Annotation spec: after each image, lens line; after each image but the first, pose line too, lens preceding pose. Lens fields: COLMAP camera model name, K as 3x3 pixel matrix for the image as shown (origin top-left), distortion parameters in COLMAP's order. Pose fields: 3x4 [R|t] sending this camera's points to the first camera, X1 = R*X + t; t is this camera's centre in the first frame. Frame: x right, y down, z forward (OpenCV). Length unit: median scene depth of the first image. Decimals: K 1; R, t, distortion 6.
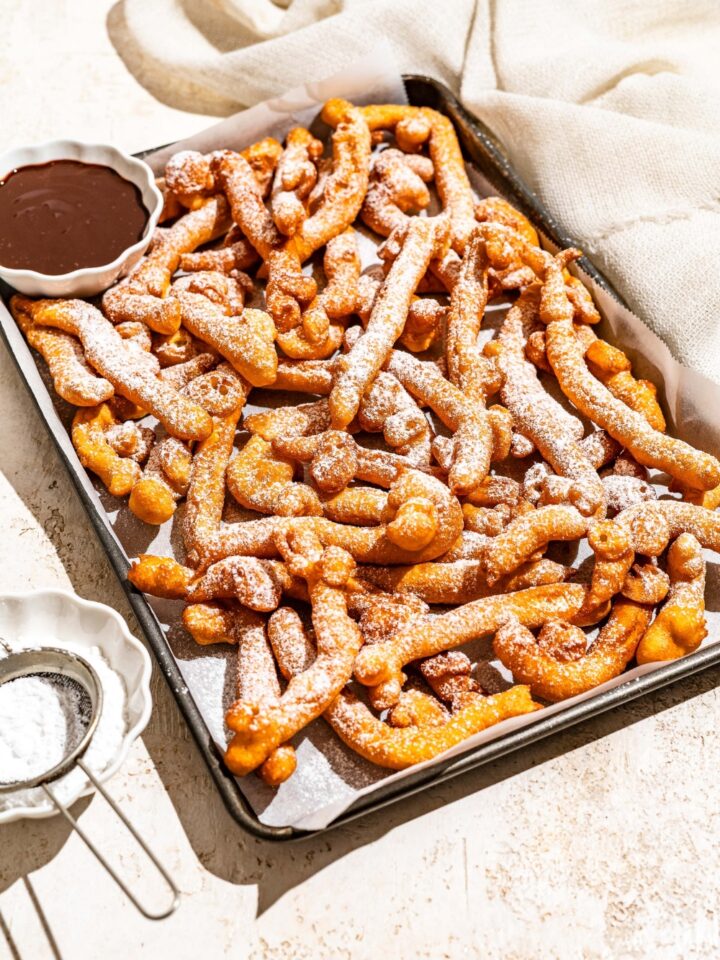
lens RADIAL K [[1697.8, 0, 357.4], [0, 1697.8, 477.6], [0, 0, 1]] dist [0.064984, 0.000000]
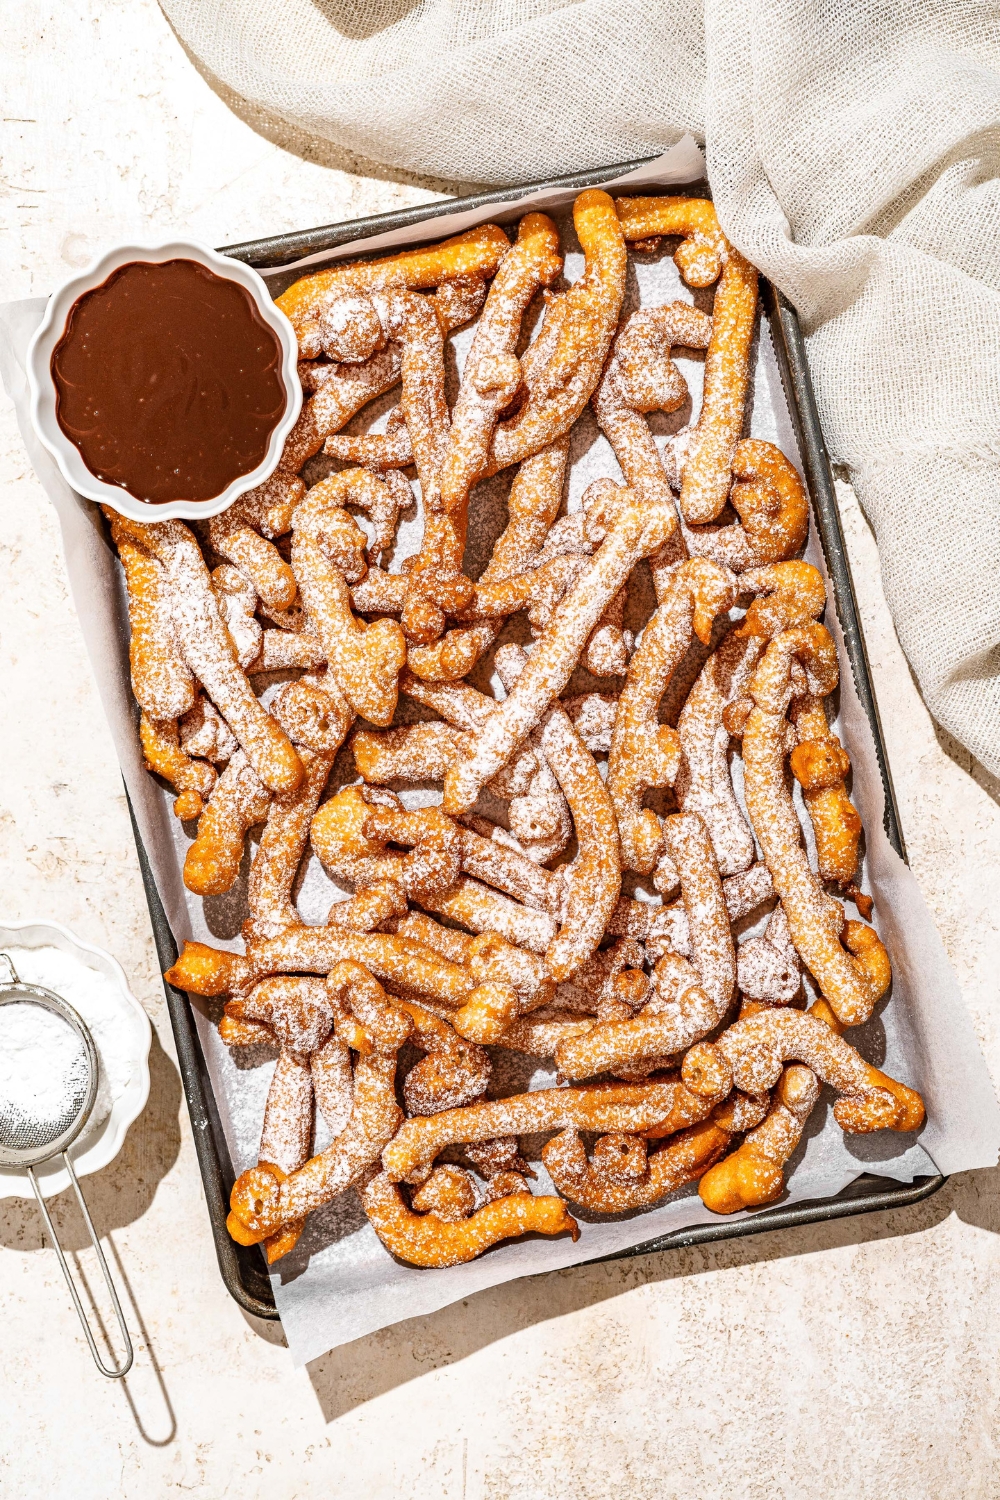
lens RADIAL K [[2439.0, 0, 502.5], [0, 2439.0, 742.5], [0, 0, 1]] dist [0.041743, 0.000000]
pose [[0.966609, 0.249682, -0.057676, 0.073119], [-0.149000, 0.730724, 0.666215, -0.840296], [0.208487, -0.635375, 0.743527, 0.151420]]
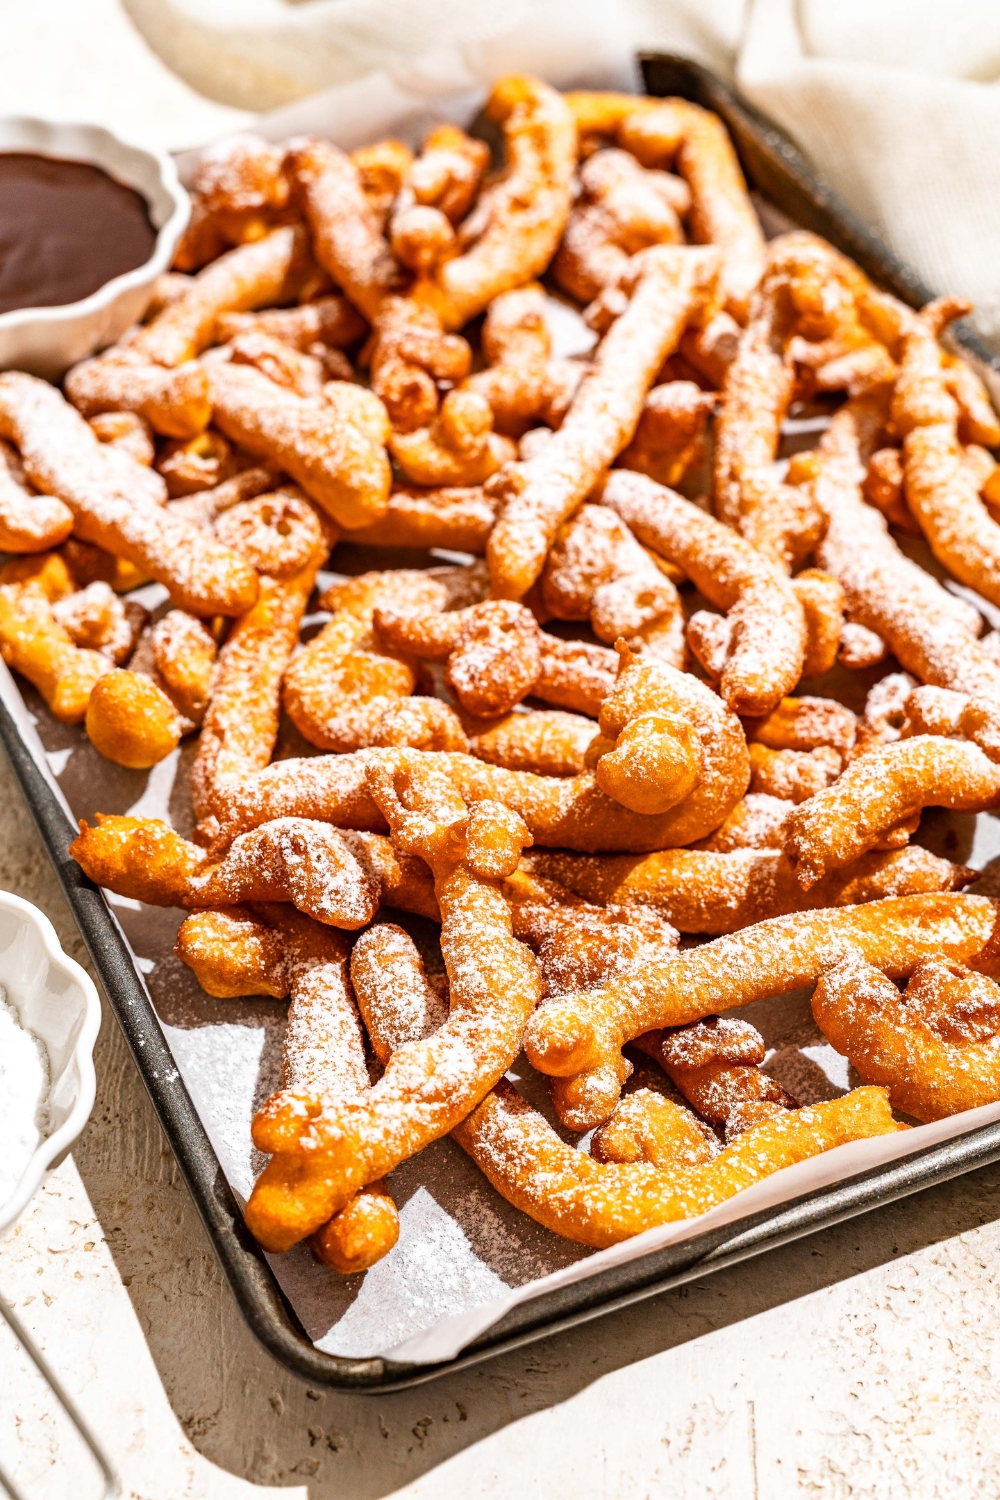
lens RADIAL K [[2439.0, 0, 503.9], [0, 2439.0, 752.4], [0, 0, 1]] dist [0.041743, 0.000000]
pose [[0.999640, 0.024401, -0.011129, -0.001881], [-0.025374, 0.994875, -0.097873, 0.088503], [0.008683, 0.098120, 0.995137, 0.270746]]
